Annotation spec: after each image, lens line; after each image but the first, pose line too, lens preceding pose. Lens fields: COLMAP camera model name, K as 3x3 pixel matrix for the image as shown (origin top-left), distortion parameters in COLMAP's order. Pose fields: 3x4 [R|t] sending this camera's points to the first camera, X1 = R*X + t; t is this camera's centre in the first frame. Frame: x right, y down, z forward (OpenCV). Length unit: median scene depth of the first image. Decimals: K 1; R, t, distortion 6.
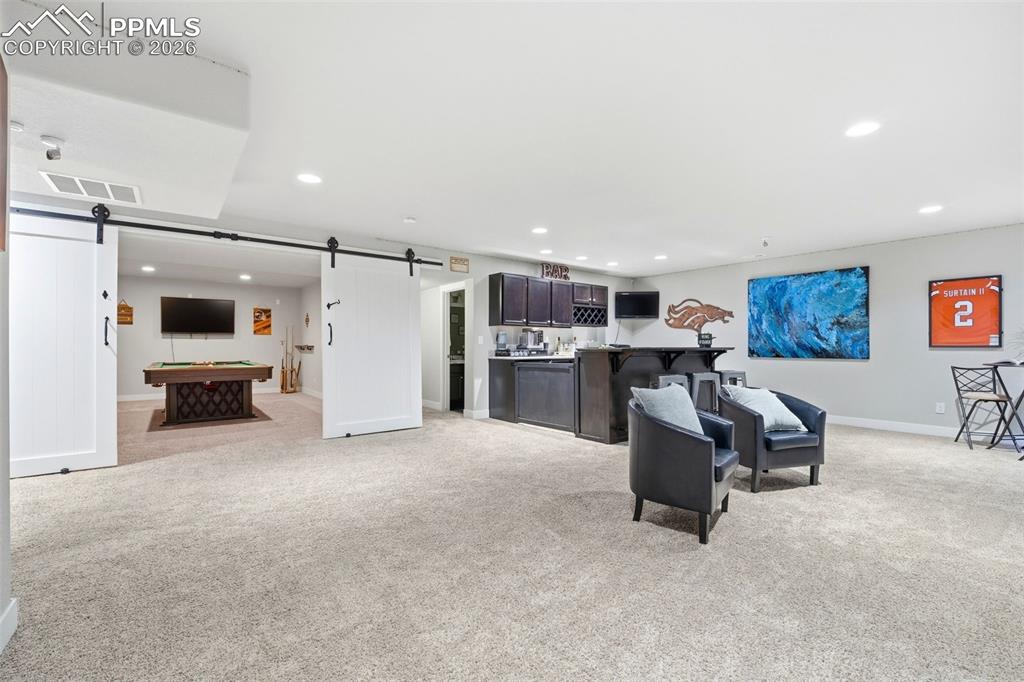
lens RADIAL K [[431.5, 0, 515.0], [0, 431.5, 349.2], [0, 0, 1]] dist [-0.004974, -0.006764]
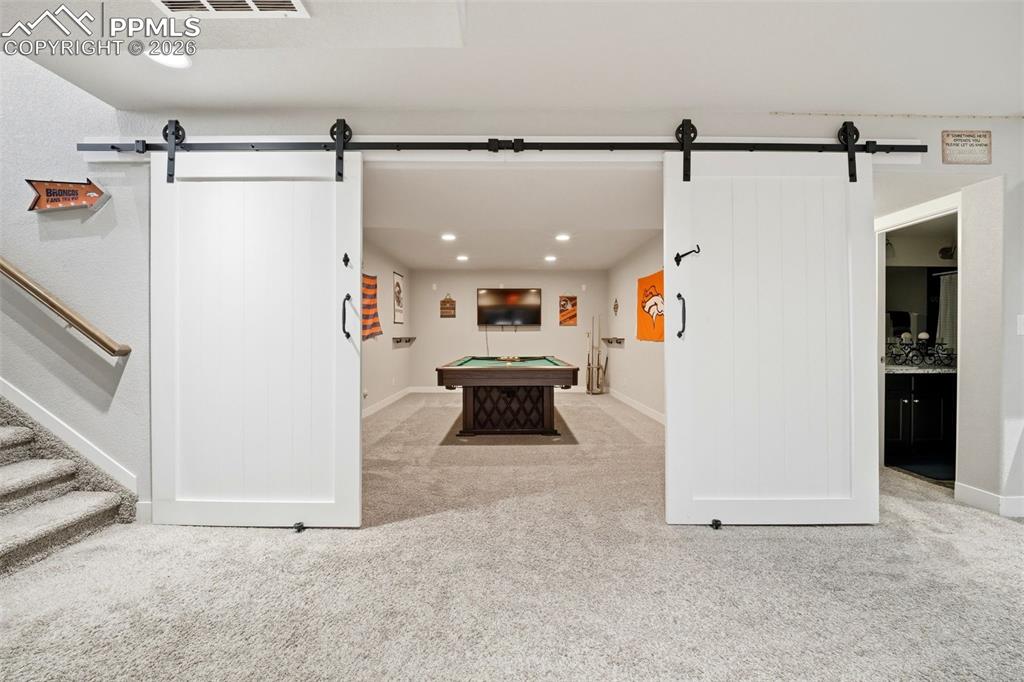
lens RADIAL K [[431.5, 0, 511.1], [0, 431.5, 343.9], [0, 0, 1]] dist [-0.004974, -0.006764]
pose [[0.785745, 0.005615, -0.618525, -0.190287], [-0.002163, 0.999978, 0.006329, -0.003117], [0.618546, -0.003635, 0.785740, 0.337221]]
